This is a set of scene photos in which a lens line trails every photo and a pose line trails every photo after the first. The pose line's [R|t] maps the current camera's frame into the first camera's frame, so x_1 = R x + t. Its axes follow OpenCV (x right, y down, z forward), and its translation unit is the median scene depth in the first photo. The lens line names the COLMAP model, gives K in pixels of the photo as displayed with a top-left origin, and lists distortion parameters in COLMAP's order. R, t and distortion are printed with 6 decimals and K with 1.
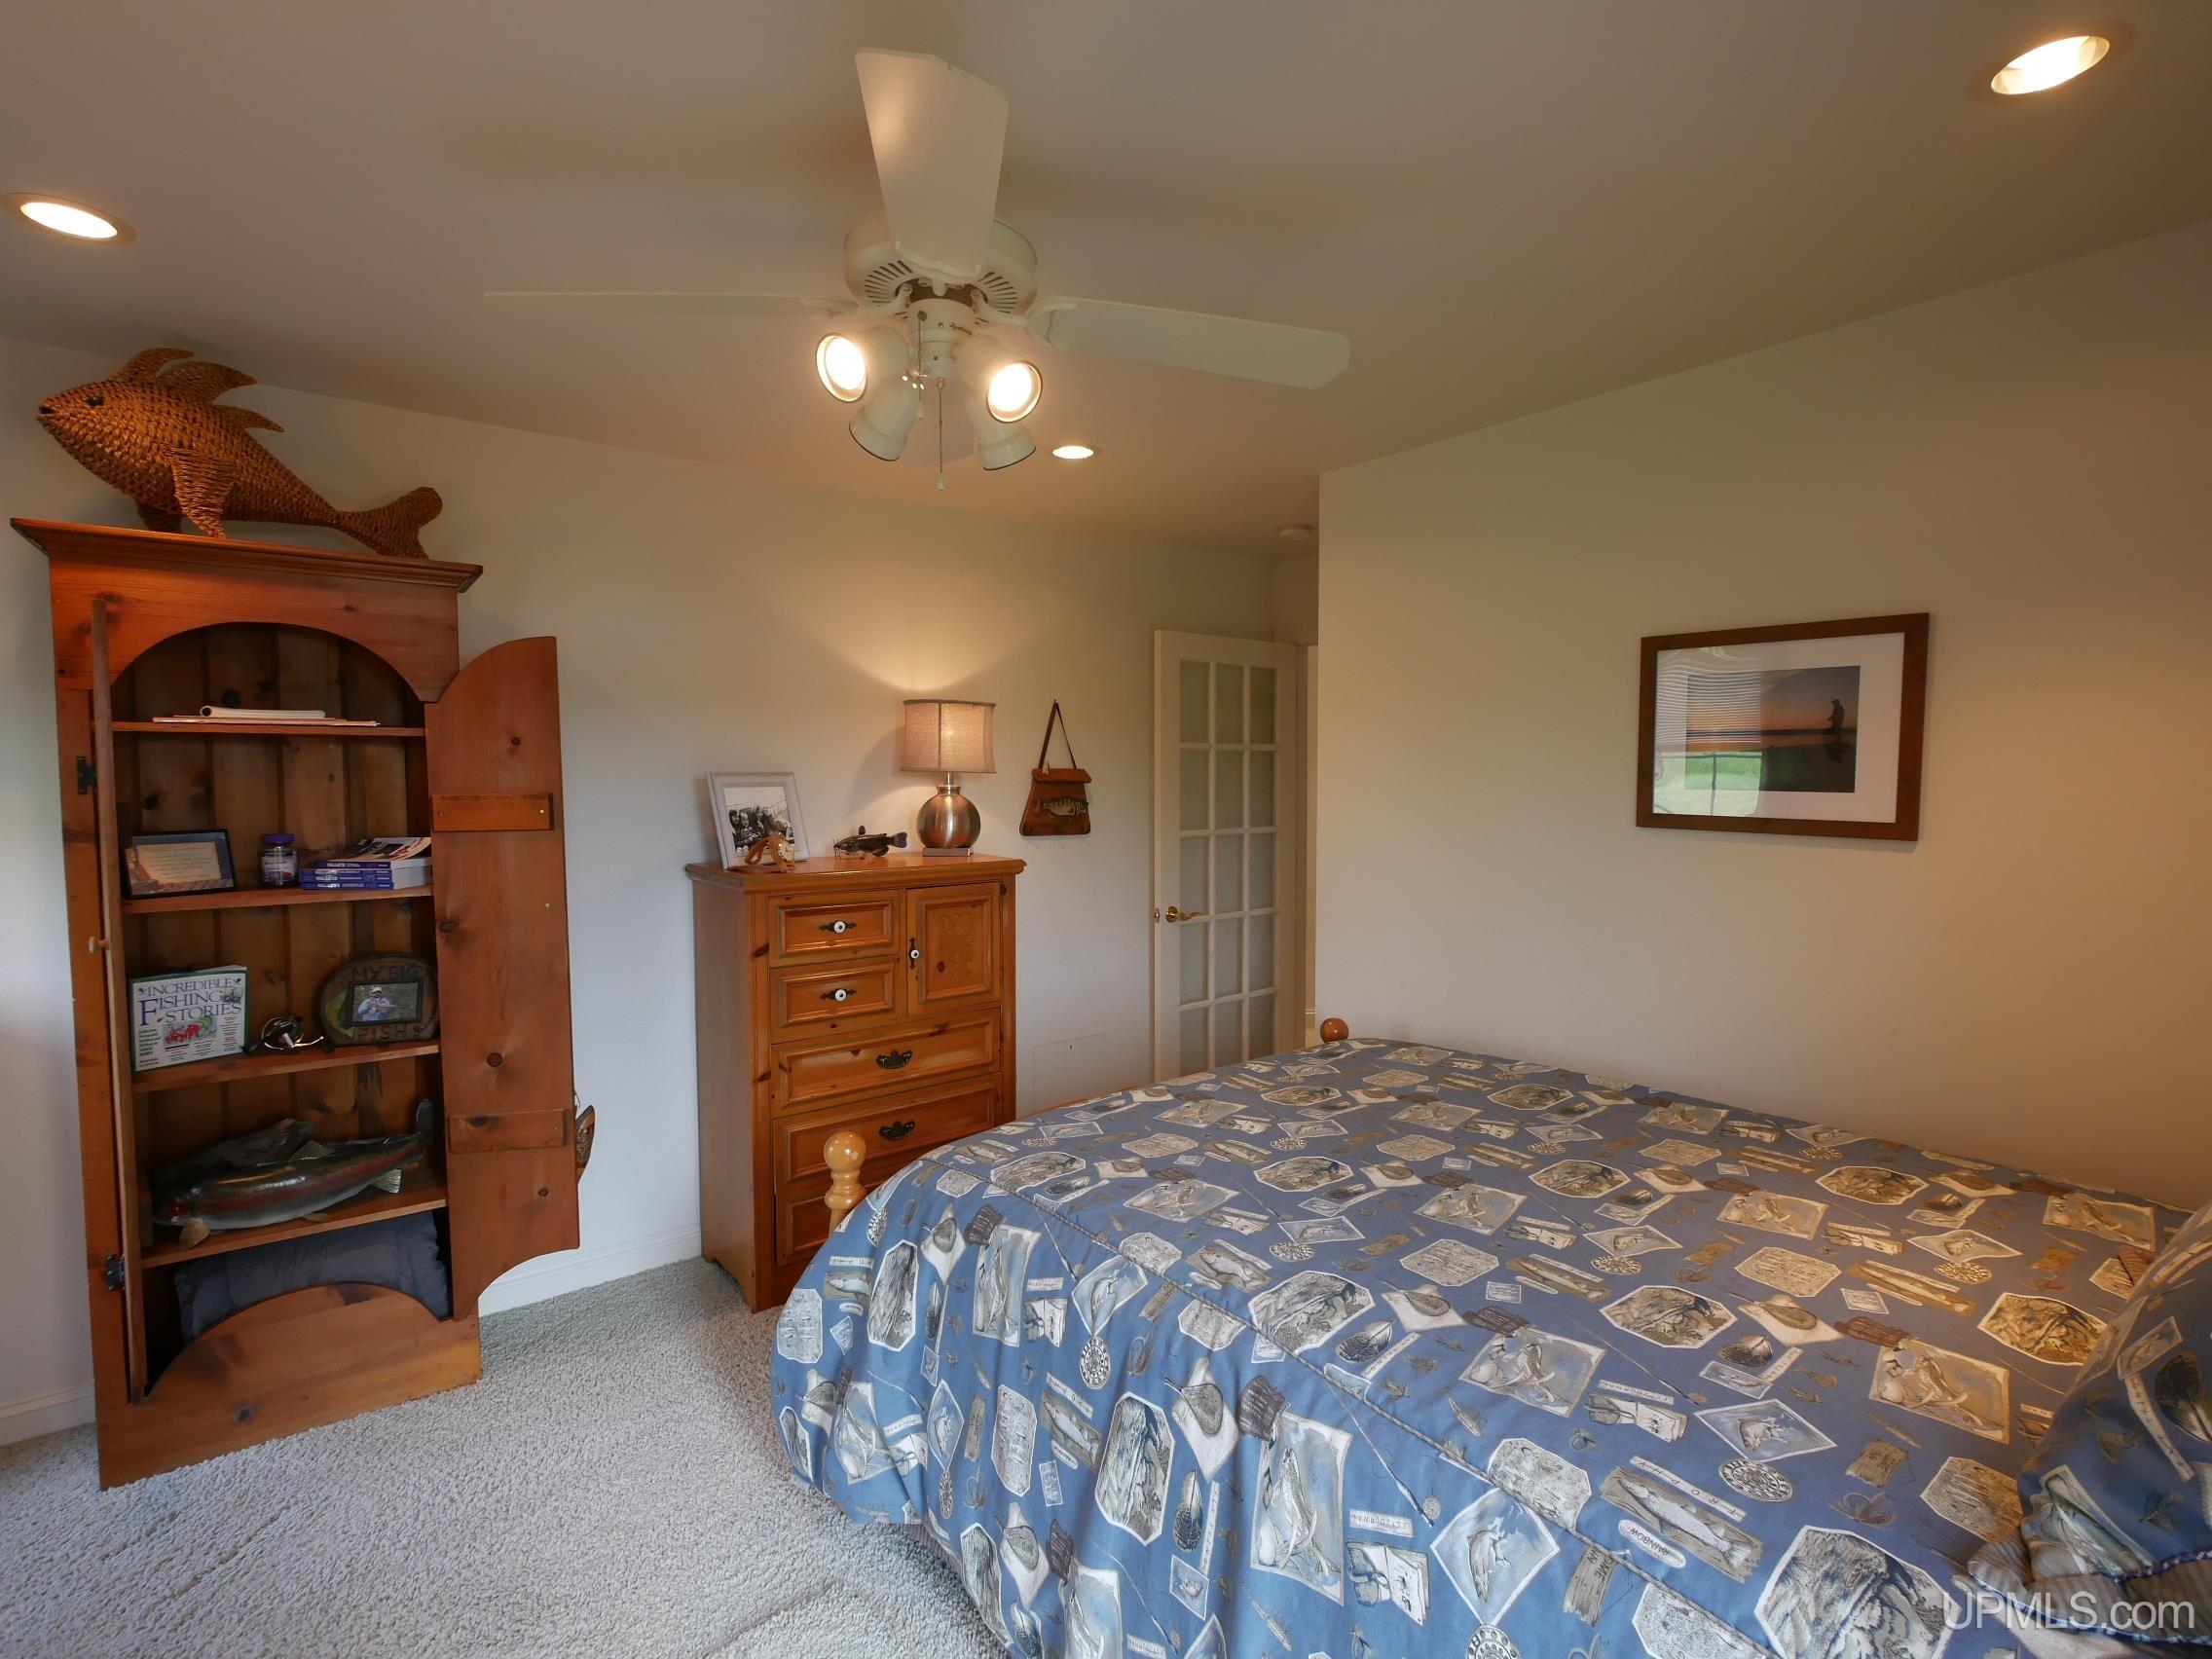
lens RADIAL K [[1056.9, 0, 1106.0], [0, 1056.9, 829.5], [0, 0, 1]] dist [0.016463, 0.000024]
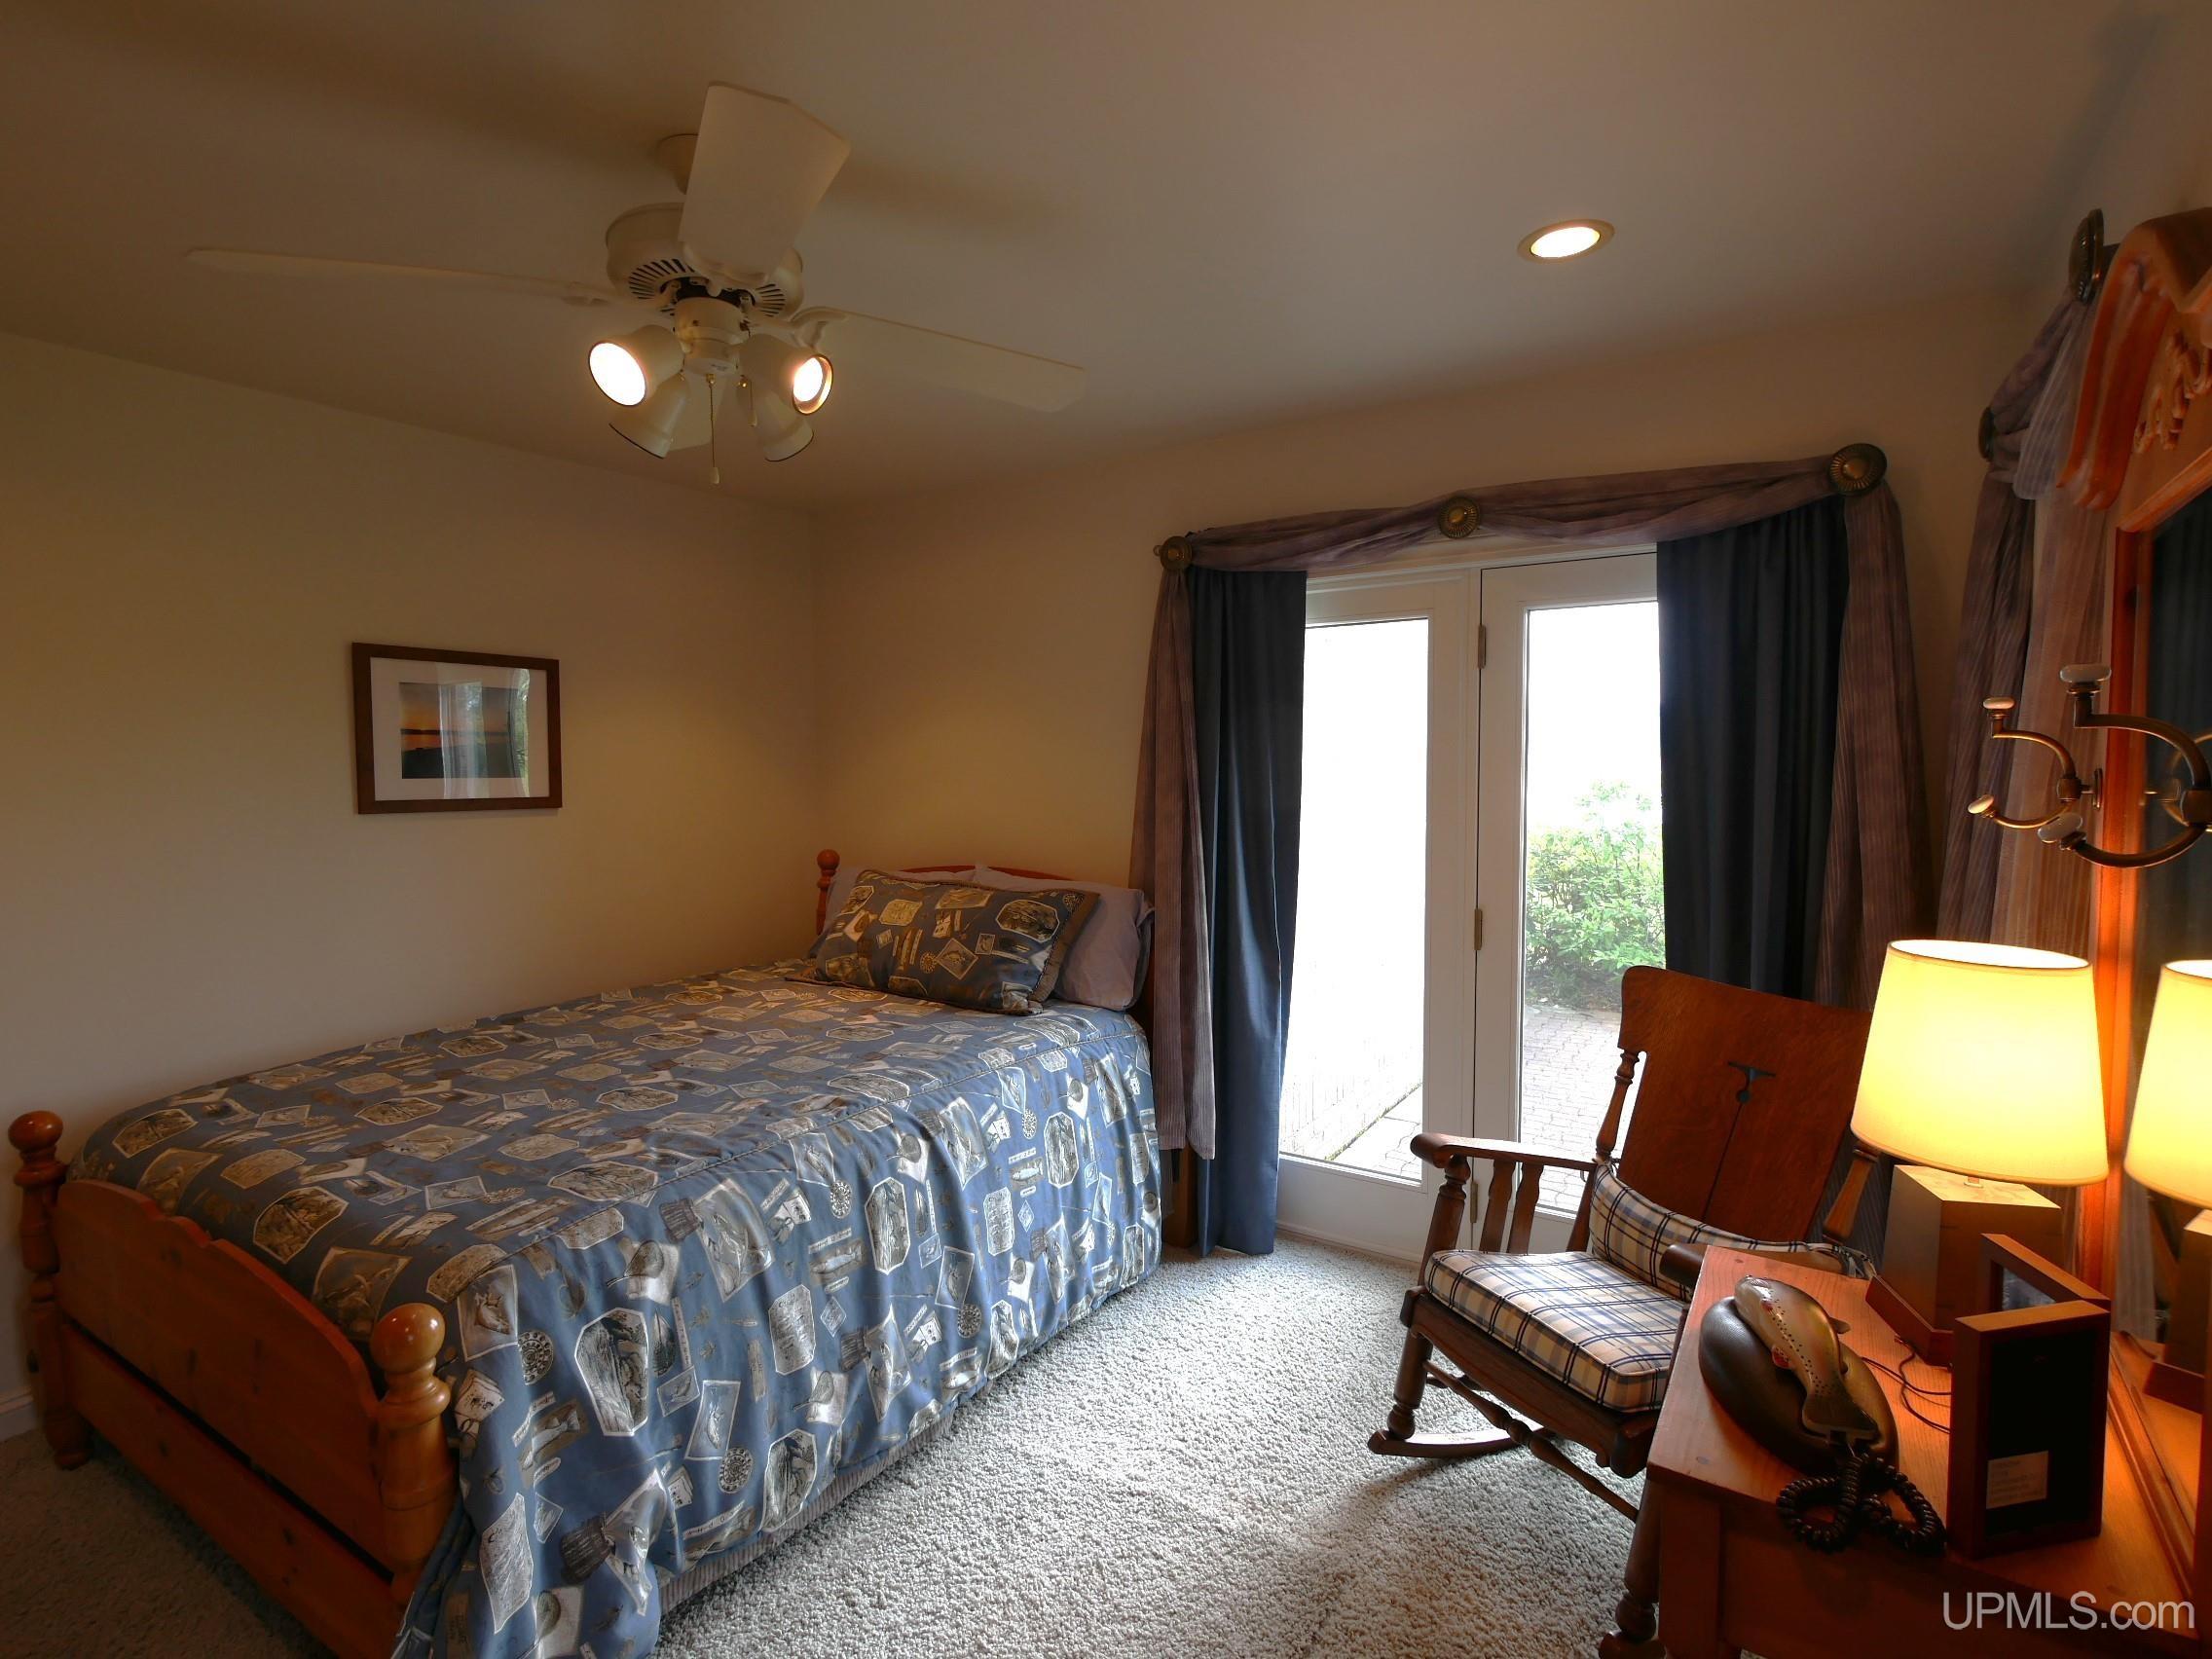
lens RADIAL K [[1047.5, 0, 1064.3], [0, 1047.5, 824.5], [0, 0, 1]] dist [-0.000835, 0.000079]
pose [[-0.264281, -0.056966, 0.962762, -0.982653], [0.065419, 0.994896, 0.076825, -0.036773], [-0.962224, 0.083286, -0.259205, 0.763810]]
